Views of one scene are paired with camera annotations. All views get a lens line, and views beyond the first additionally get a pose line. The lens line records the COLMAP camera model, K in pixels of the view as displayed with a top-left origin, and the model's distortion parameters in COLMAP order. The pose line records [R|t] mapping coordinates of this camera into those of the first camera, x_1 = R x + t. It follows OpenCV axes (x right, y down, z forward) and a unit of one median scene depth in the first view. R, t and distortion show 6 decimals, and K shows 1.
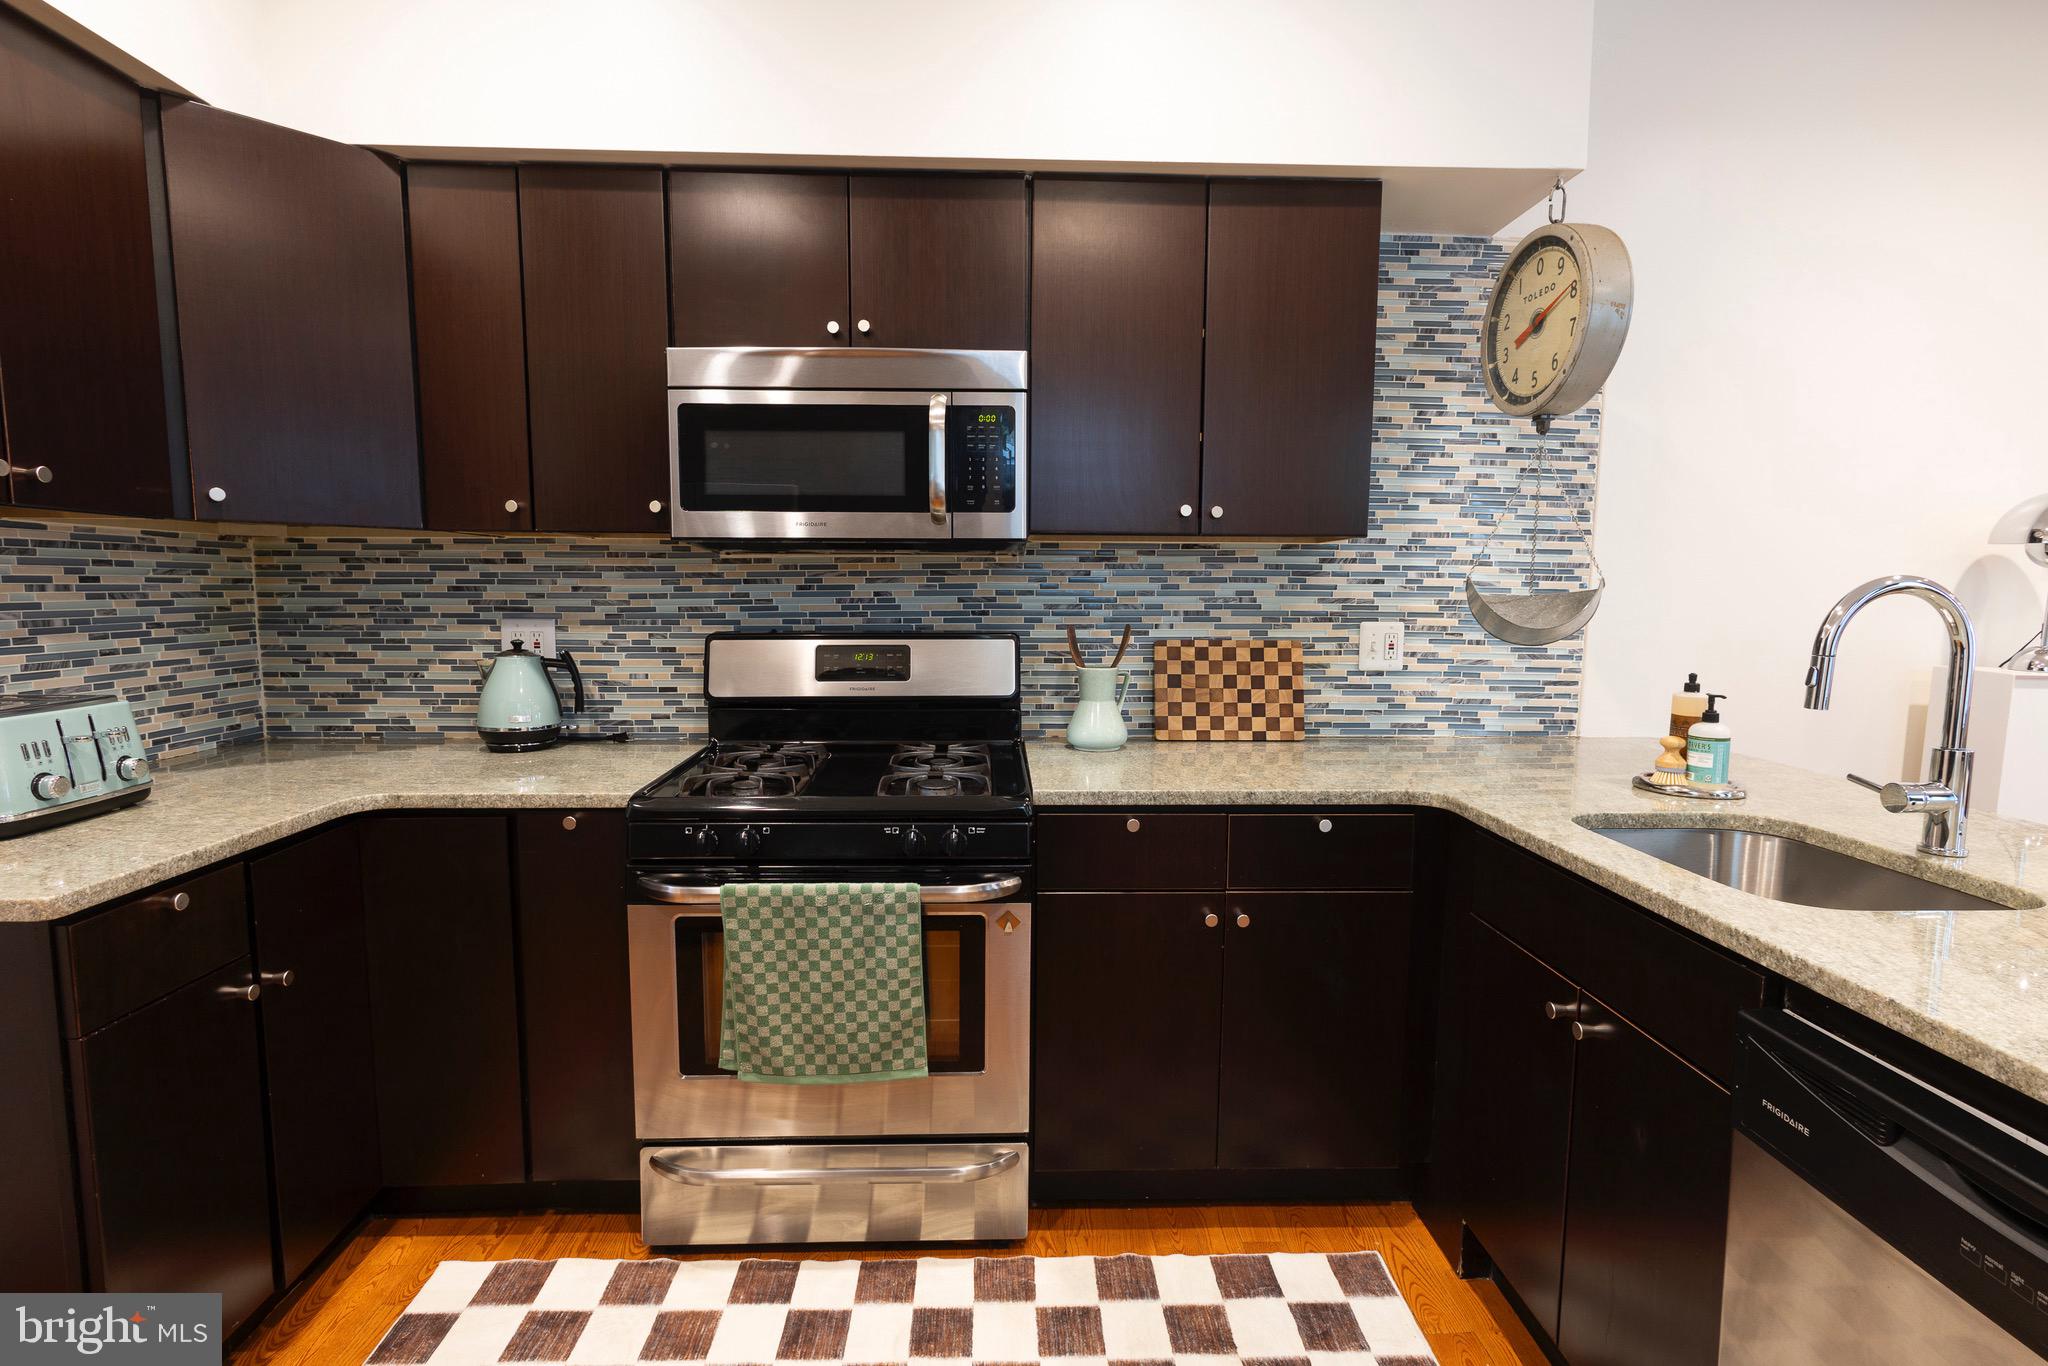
lens RADIAL K [[964.5, 0, 1019.7], [0, 964.5, 682.5], [0, 0, 1]] dist [-0.011706, 0.006816]
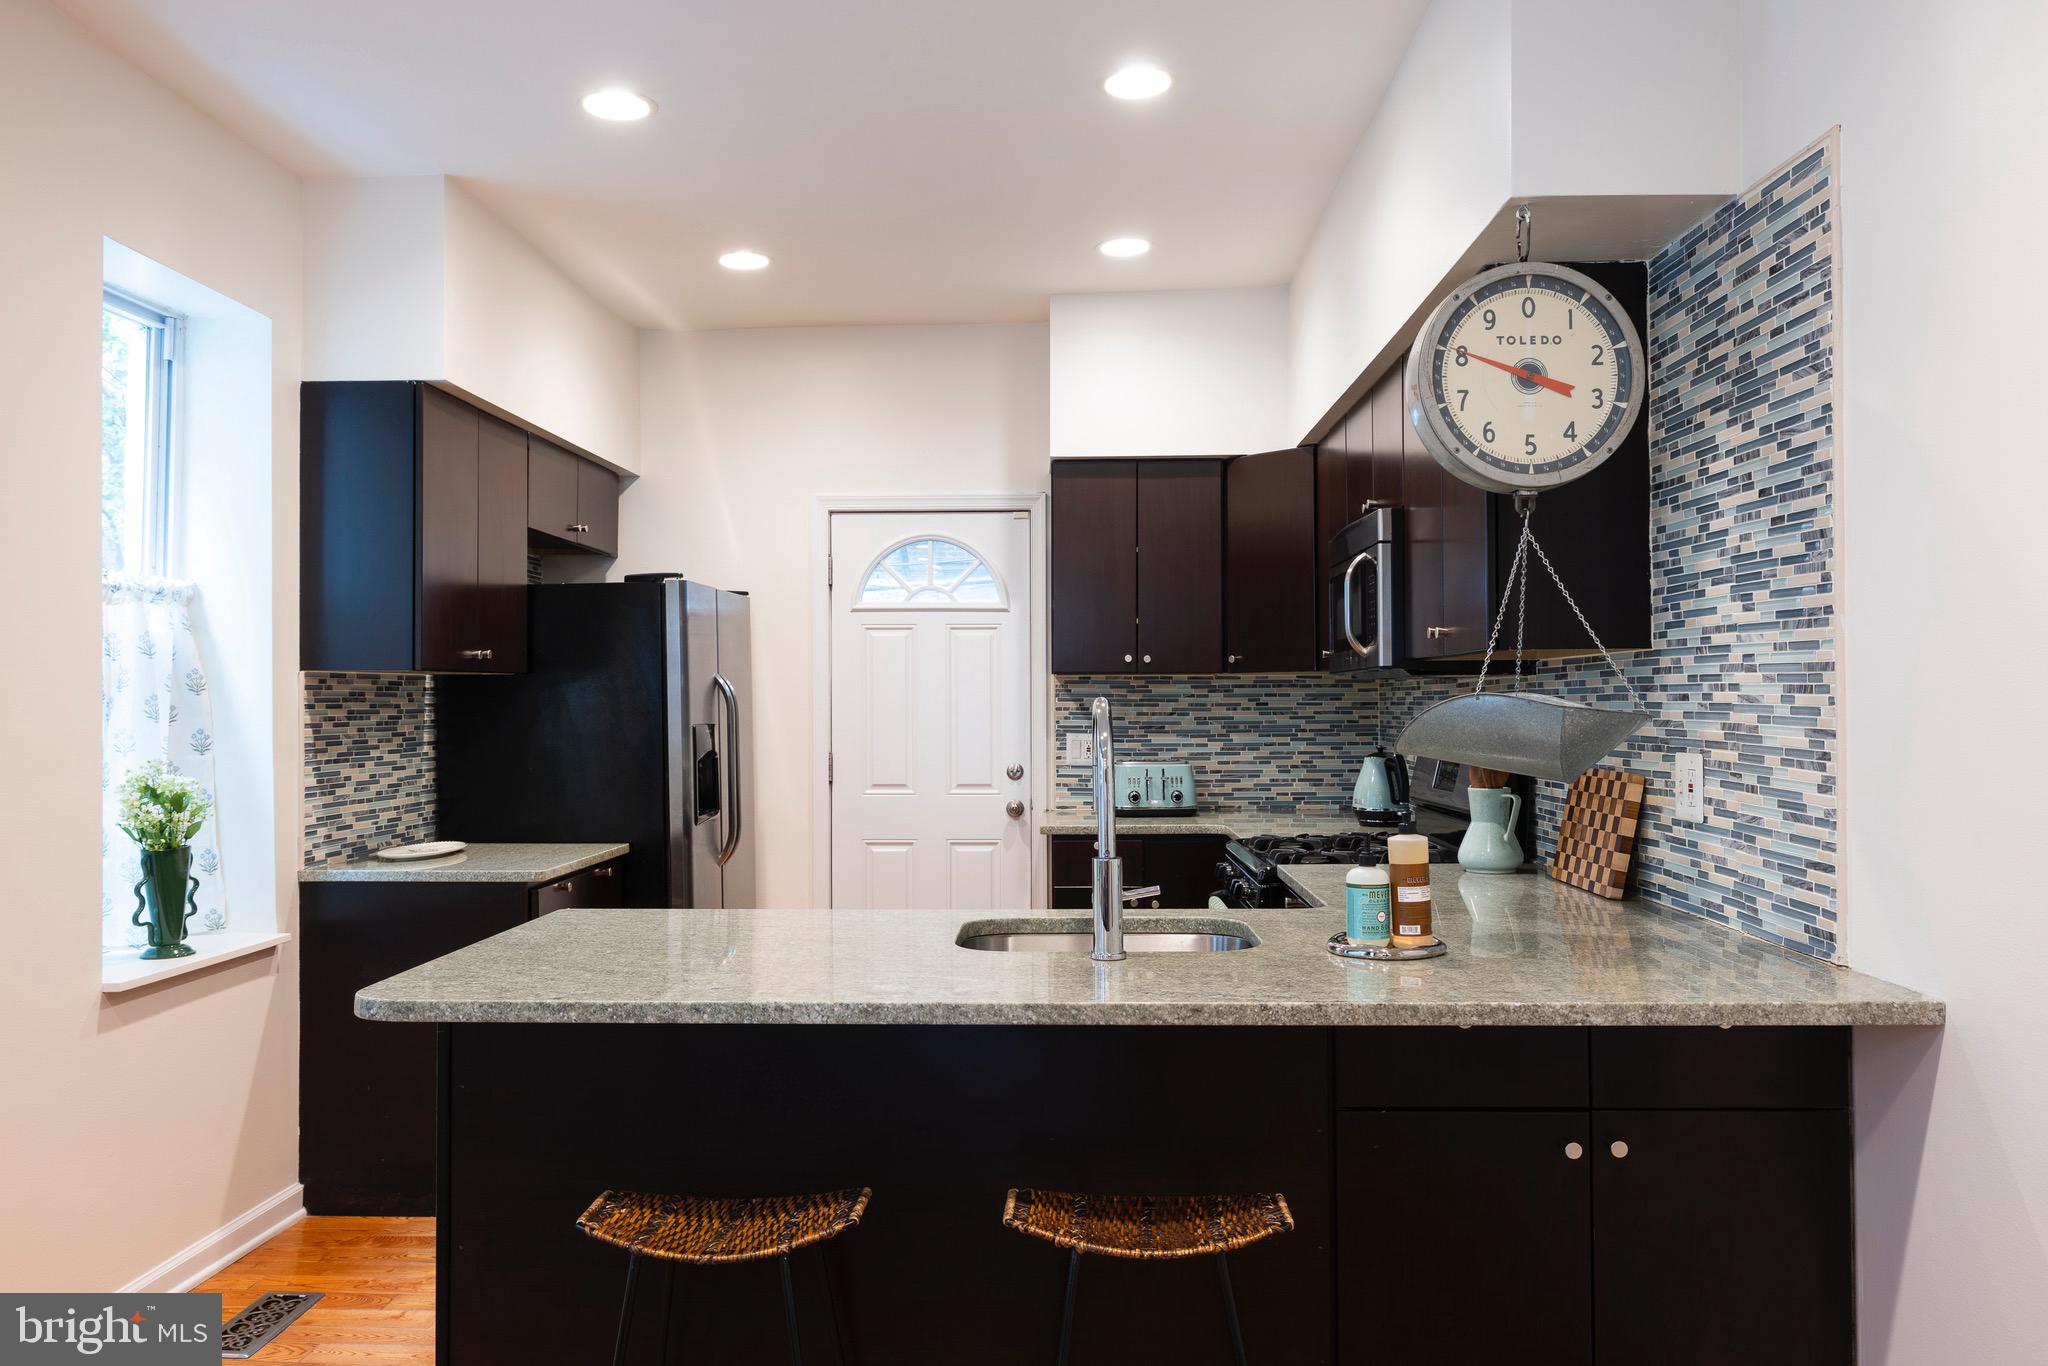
lens RADIAL K [[1500.6, 0, 1024.0], [0, 1500.6, 683.0], [0, 0, 1]] dist [0.008282, 0.002287]
pose [[-0.067103, -0.018516, -0.997574, 1.545299], [-0.093702, 0.995526, -0.012176, -0.055366], [0.993336, 0.092658, -0.068537, 0.584623]]
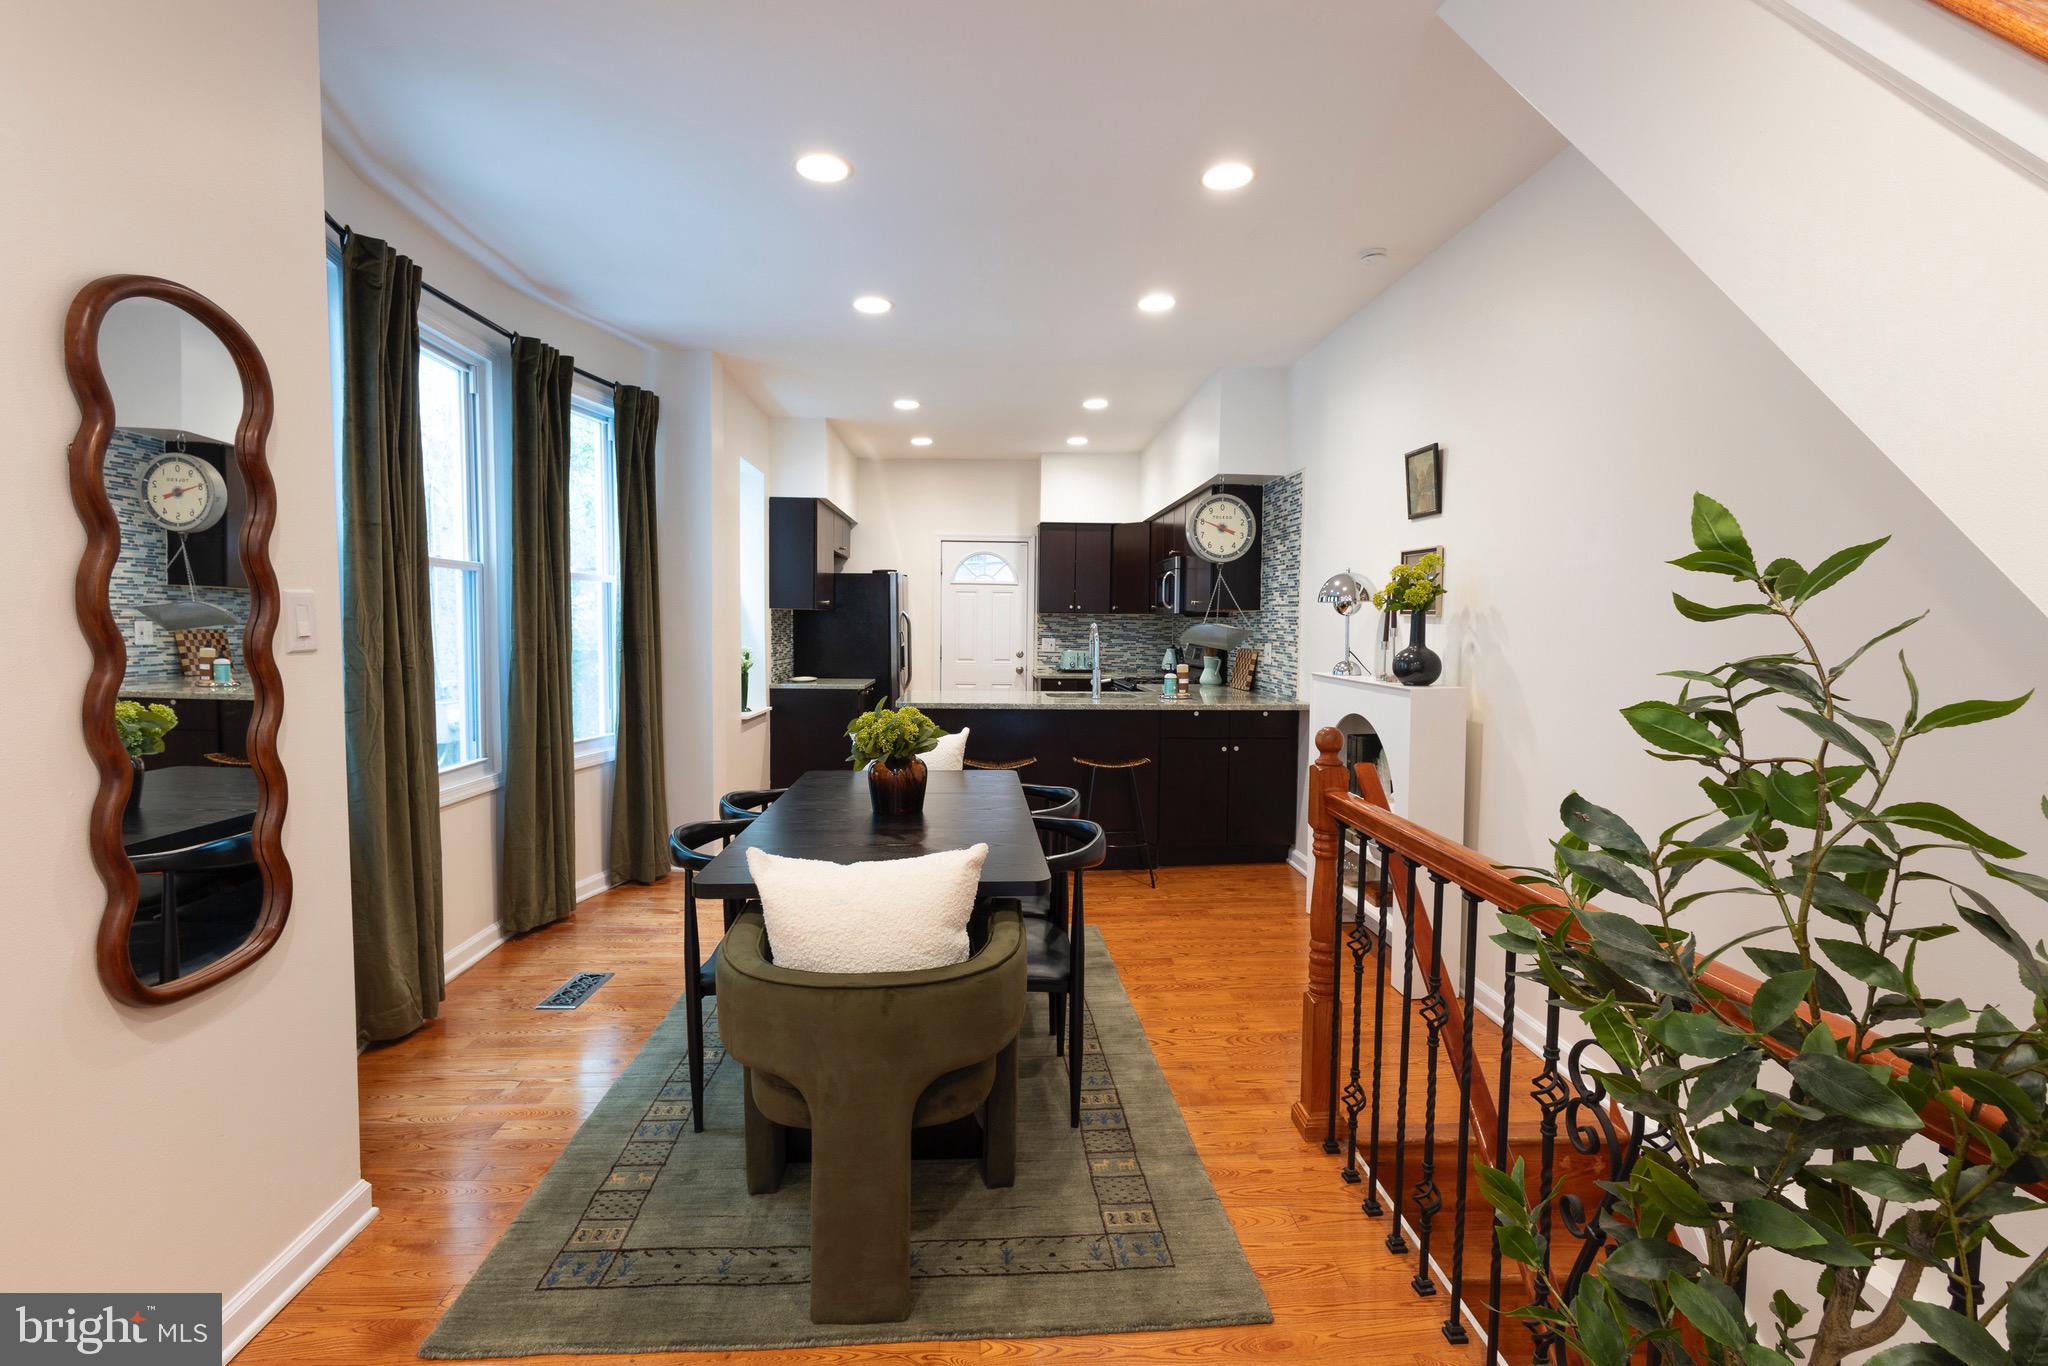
lens RADIAL K [[964.5, 0, 1019.7], [0, 964.5, 682.5], [0, 0, 1]] dist [-0.011706, 0.006816]
pose [[0.011550, 0.052965, -0.998530, 2.730562], [-0.108120, 0.992808, 0.051411, -0.023627], [0.994071, 0.107367, 0.017193, 0.375489]]
